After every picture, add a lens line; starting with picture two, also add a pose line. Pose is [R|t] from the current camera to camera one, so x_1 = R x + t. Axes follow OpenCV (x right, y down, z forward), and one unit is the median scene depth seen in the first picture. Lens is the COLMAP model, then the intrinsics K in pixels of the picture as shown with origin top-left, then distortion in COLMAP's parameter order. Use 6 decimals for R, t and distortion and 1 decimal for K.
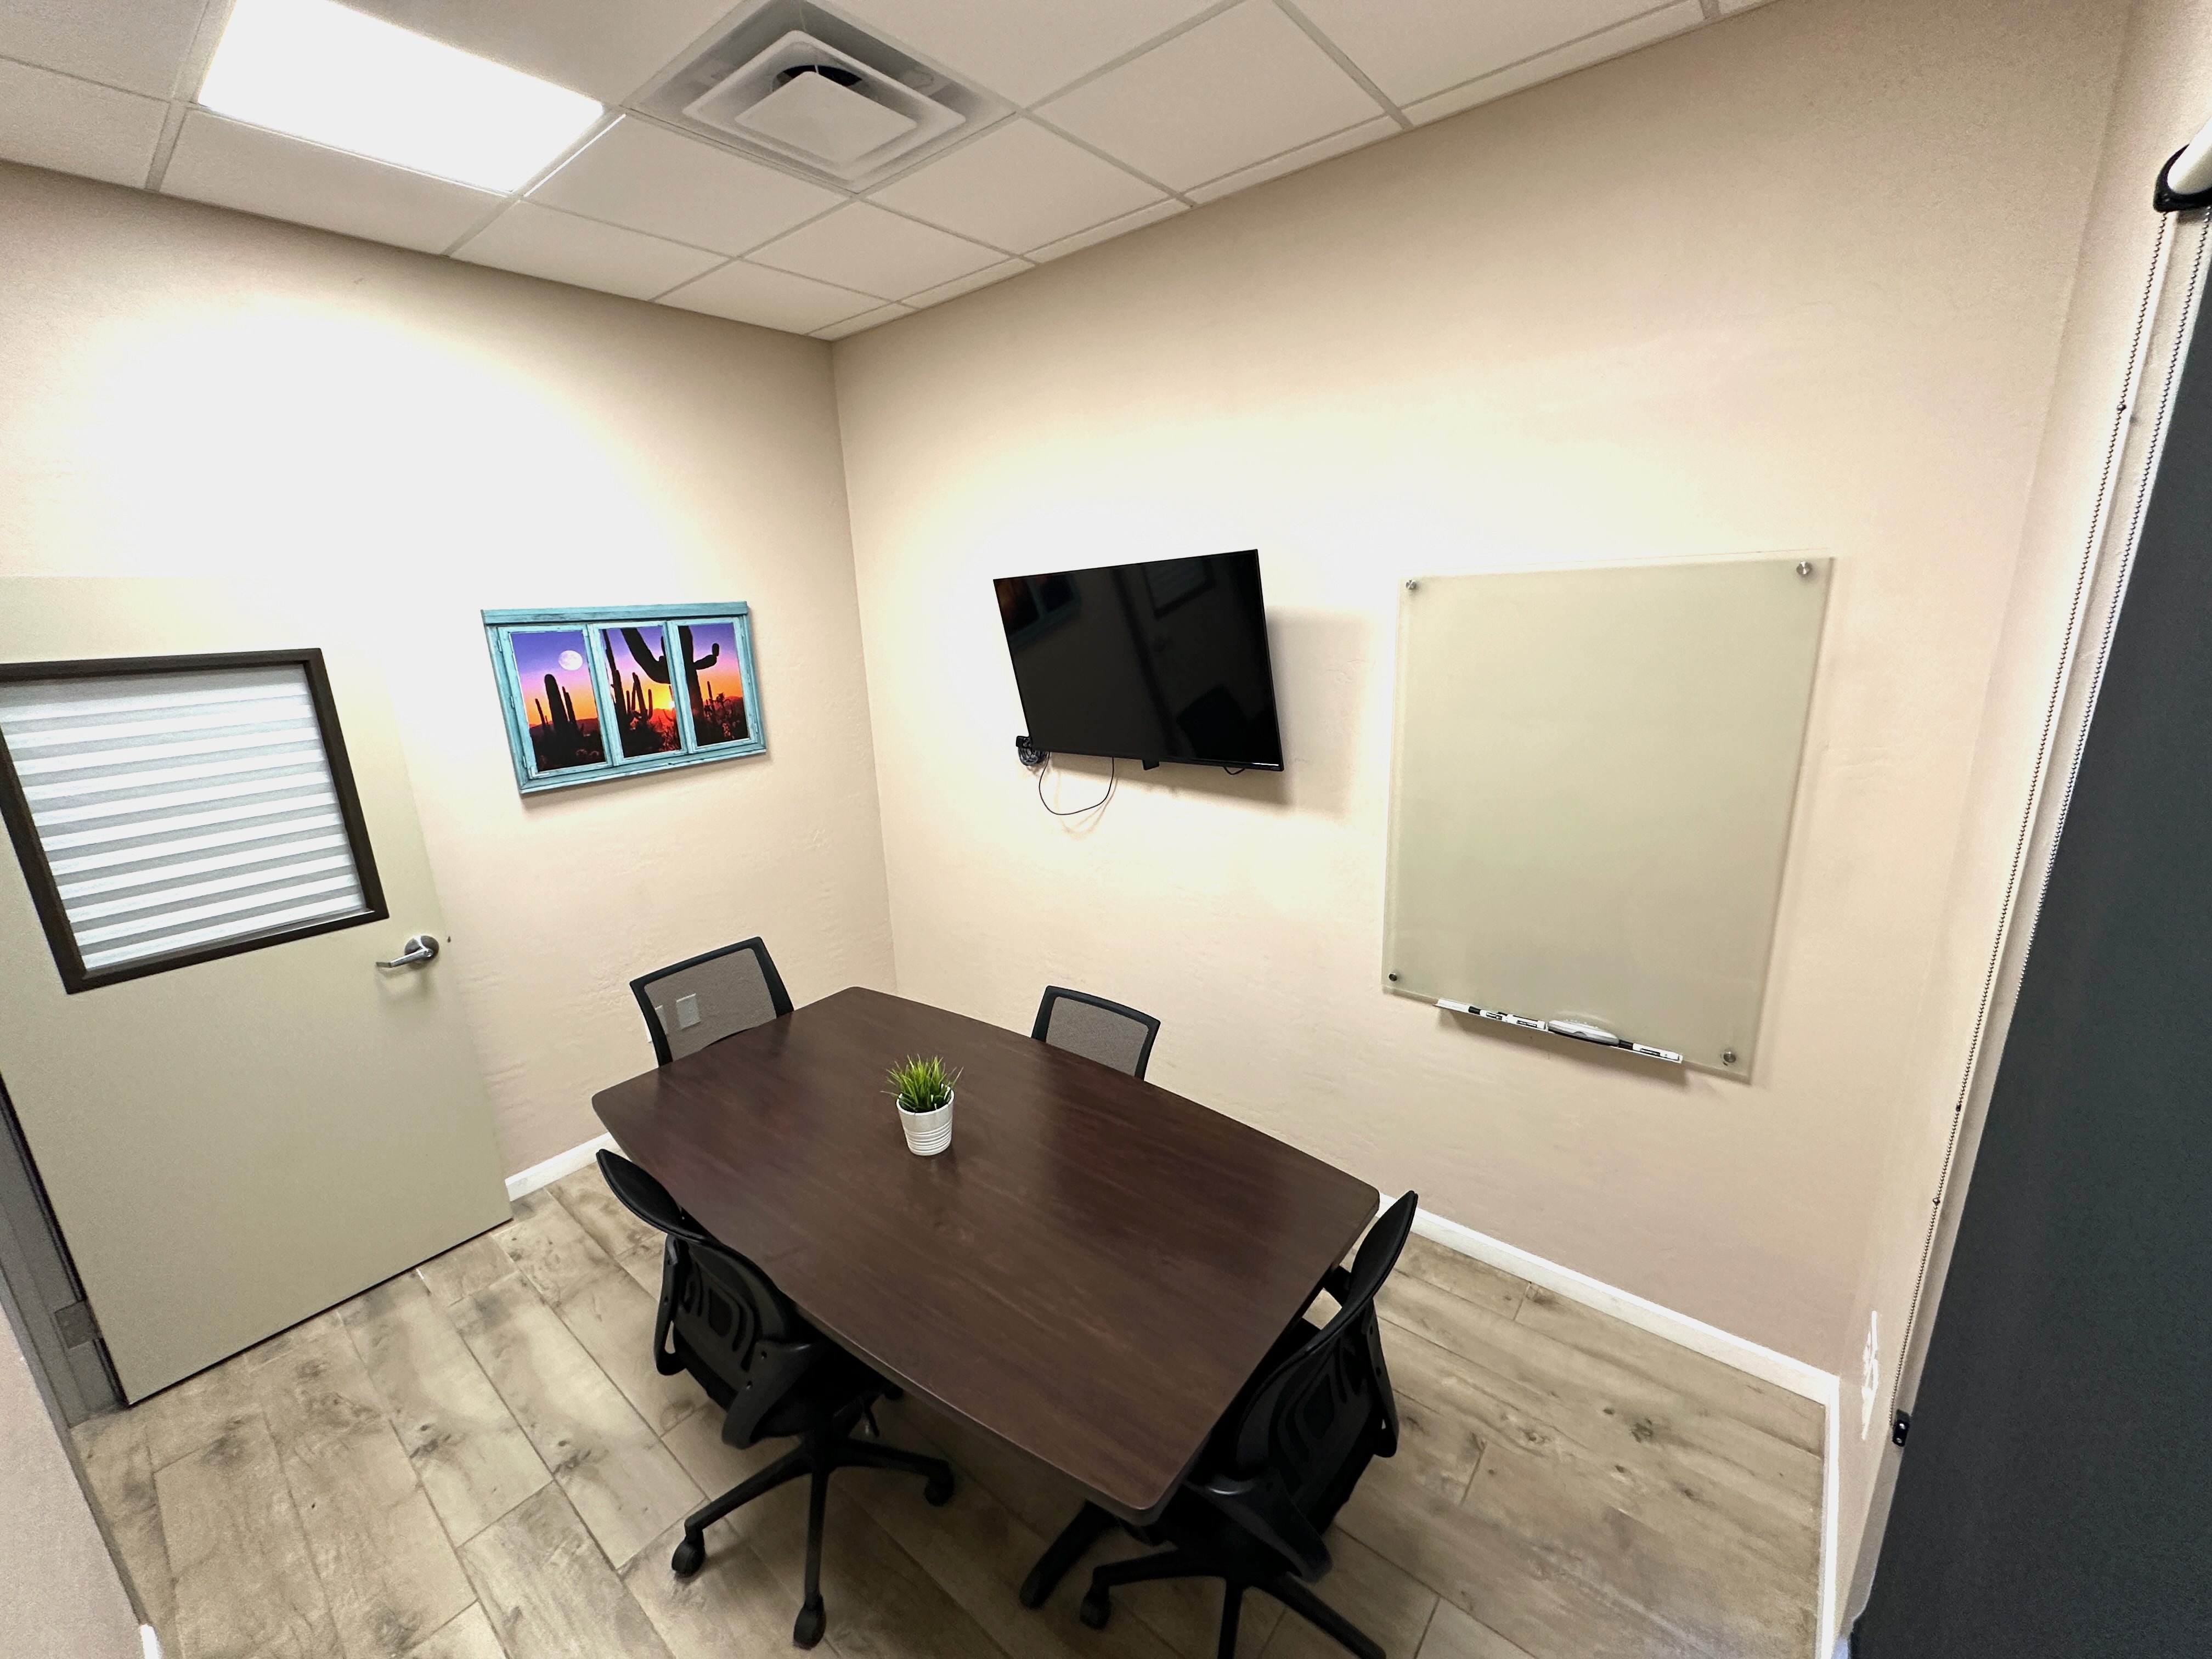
lens RADIAL K [[882.9, 0, 1105.7], [0, 882.9, 830.9], [0, 0, 1]] dist [-0.004821, -0.000685]
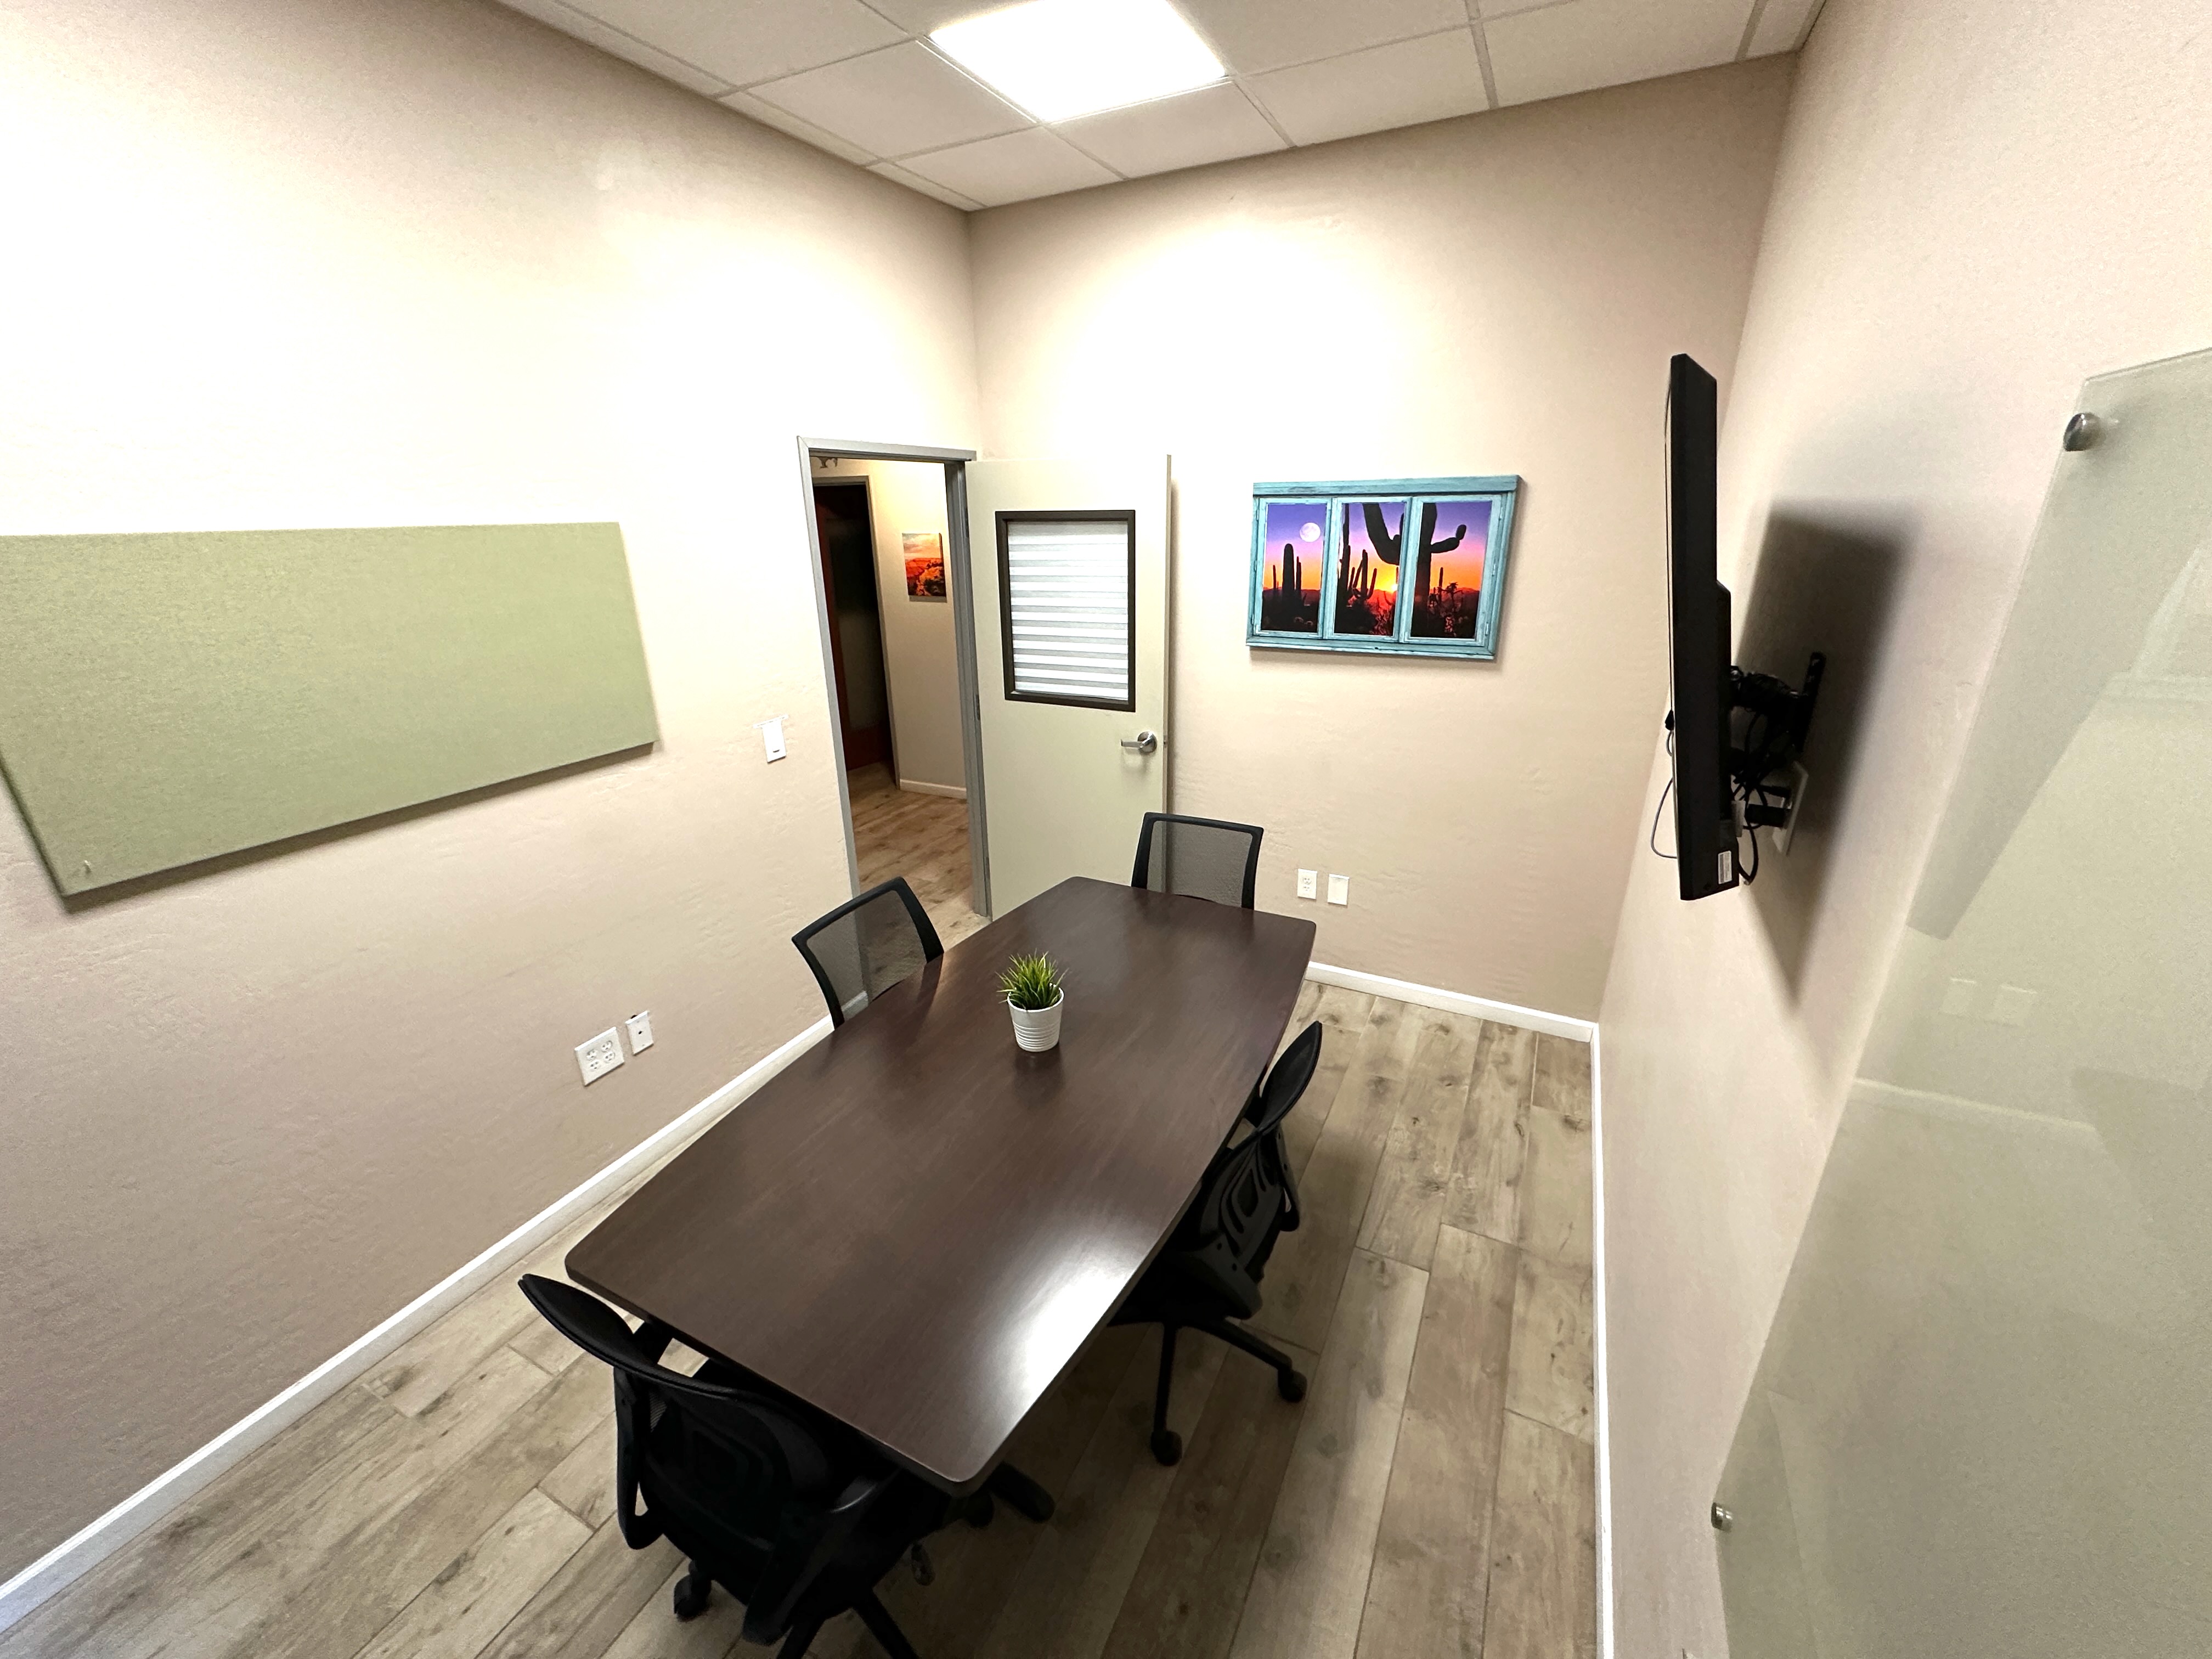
lens RADIAL K [[882.9, 0, 1098.8], [0, 882.9, 830.7], [0, 0, 1]] dist [-0.004821, -0.000685]
pose [[0.203154, 0.373827, -0.904976, 0.420038], [-0.241081, 0.914894, 0.323804, -0.138801], [0.949004, 0.152390, 0.275986, 0.487245]]
